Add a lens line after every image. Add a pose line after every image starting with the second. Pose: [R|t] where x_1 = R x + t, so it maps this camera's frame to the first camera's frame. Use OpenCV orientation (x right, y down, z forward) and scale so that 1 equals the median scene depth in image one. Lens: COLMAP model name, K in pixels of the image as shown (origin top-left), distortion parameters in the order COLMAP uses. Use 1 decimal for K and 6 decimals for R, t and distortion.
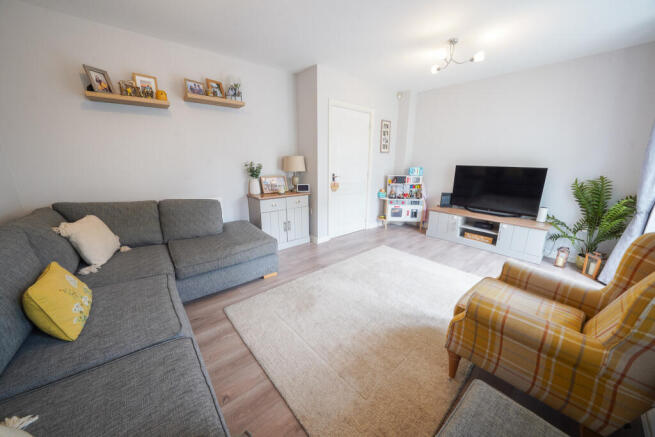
lens RADIAL K [[227.1, 0, 328.5], [0, 227.1, 218.6], [0, 0, 1]] dist [-0.025539, 0.003326]
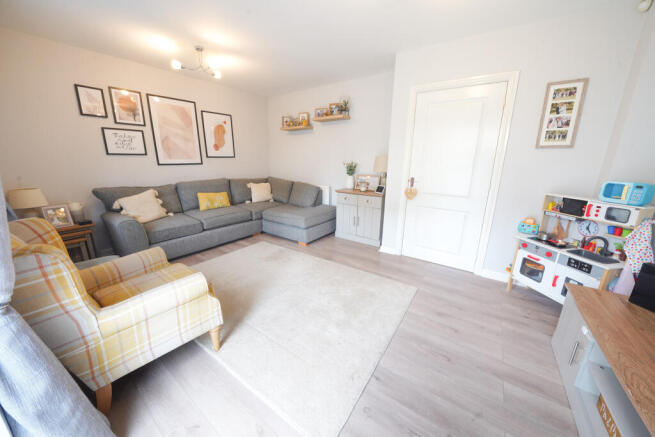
lens RADIAL K [[227.1, 0, 328.5], [0, 227.1, 217.9], [0, 0, 1]] dist [-0.025539, 0.003326]
pose [[0.250213, 0.235945, -0.939001, 0.763519], [-0.255142, 0.951639, 0.171134, -0.127379], [0.933968, 0.196759, 0.298312, 0.529080]]
